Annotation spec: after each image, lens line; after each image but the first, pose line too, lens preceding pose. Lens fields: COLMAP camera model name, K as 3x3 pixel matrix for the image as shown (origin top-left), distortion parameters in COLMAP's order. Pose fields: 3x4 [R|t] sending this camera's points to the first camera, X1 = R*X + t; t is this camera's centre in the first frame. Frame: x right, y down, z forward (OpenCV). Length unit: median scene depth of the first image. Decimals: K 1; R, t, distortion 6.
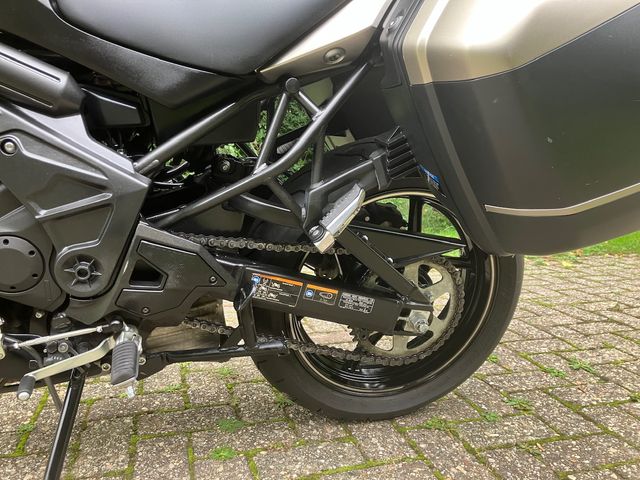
lens RADIAL K [[537.9, 0, 316.2], [0, 537.9, 246.0], [0, 0, 1]] dist [0.017451, -0.008824]
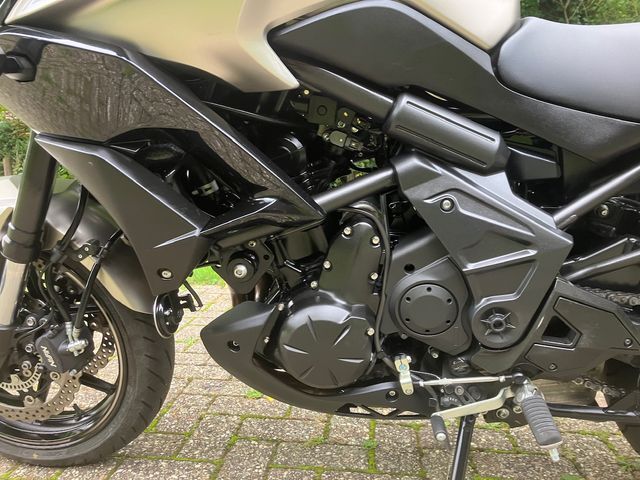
lens RADIAL K [[537.9, 0, 319.5], [0, 537.9, 233.7], [0, 0, 1]] dist [0.017451, -0.008824]
pose [[0.921876, 0.037422, -0.385673, -0.355475], [-0.052099, 0.998258, -0.027672, -0.076145], [0.383966, 0.045603, 0.922220, -0.081193]]
